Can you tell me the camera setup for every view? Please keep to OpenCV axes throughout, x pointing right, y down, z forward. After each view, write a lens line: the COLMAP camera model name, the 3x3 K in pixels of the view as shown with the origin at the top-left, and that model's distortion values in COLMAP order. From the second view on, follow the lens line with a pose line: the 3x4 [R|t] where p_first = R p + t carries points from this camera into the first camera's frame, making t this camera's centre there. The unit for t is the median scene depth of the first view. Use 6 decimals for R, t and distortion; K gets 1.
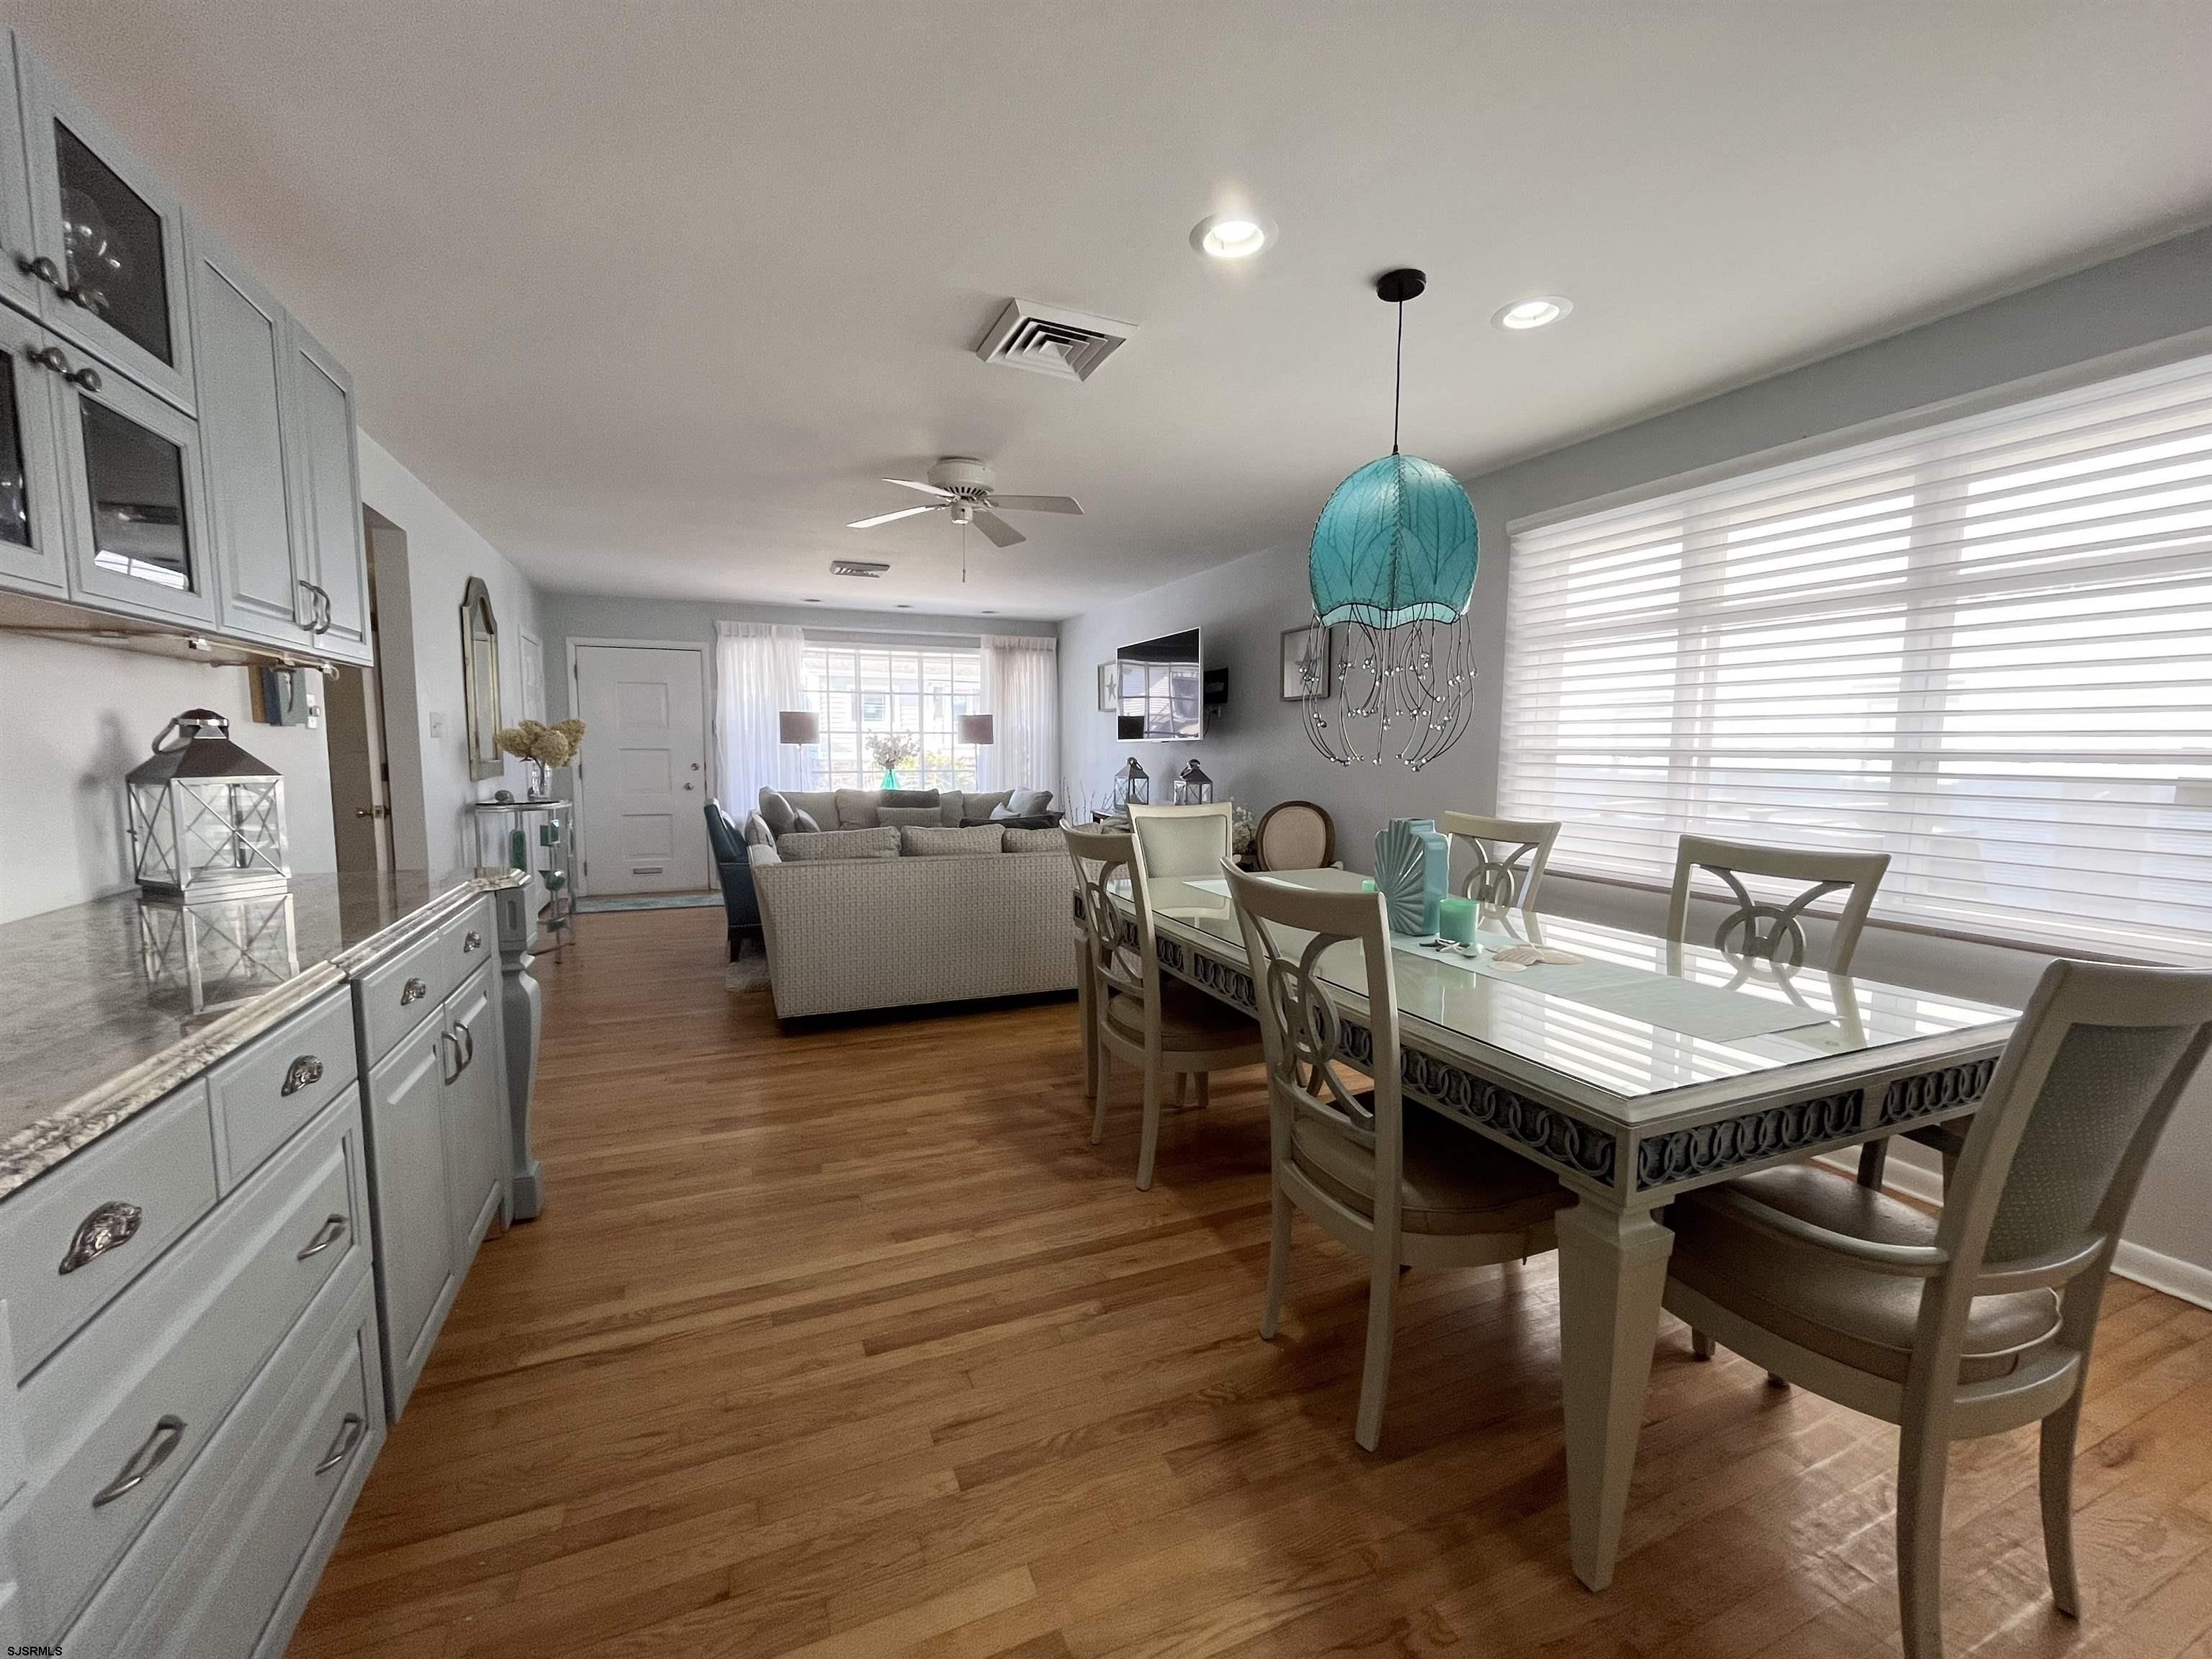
lens RADIAL K [[892.6, 0, 1098.0], [0, 892.6, 829.9], [0, 0, 1]] dist [0.000882, 0.000308]
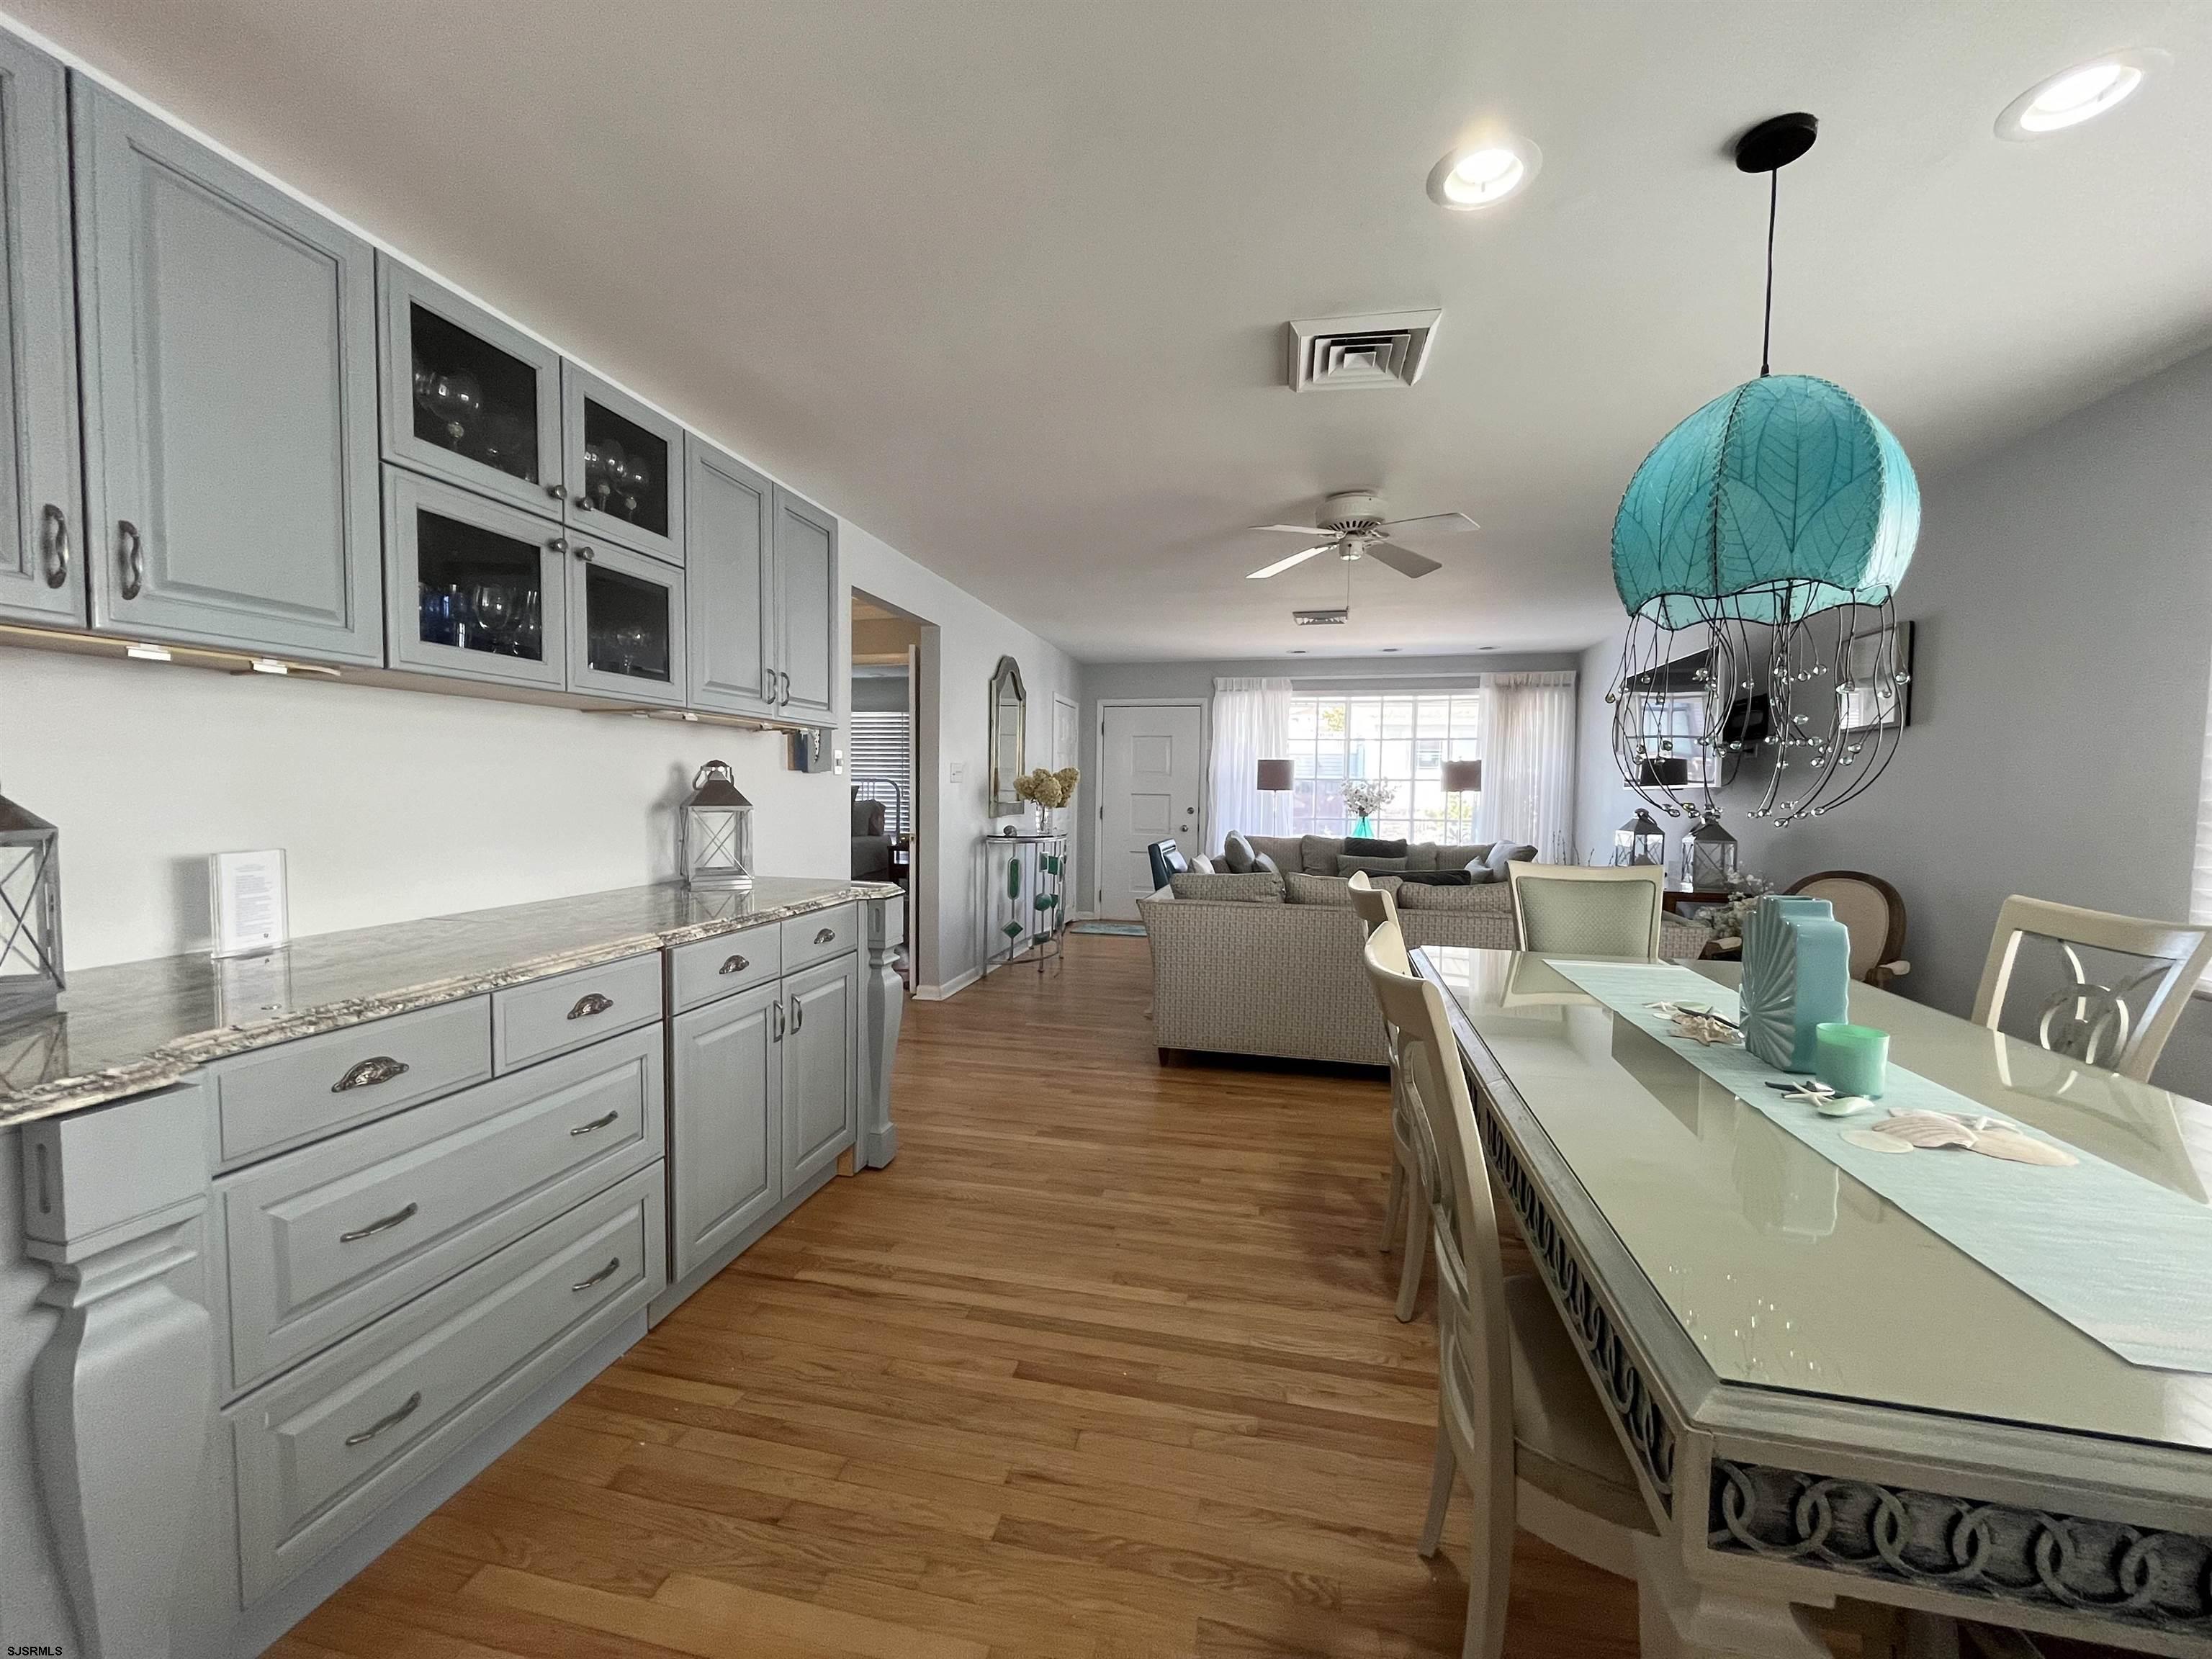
lens RADIAL K [[892.6, 0, 1107.8], [0, 892.6, 831.9], [0, 0, 1]] dist [0.000882, 0.000308]
pose [[0.817128, 0.032363, -0.575546, 0.285449], [-0.062584, 0.997502, -0.032765, -0.006617], [0.573048, 0.062793, 0.817112, 0.130070]]
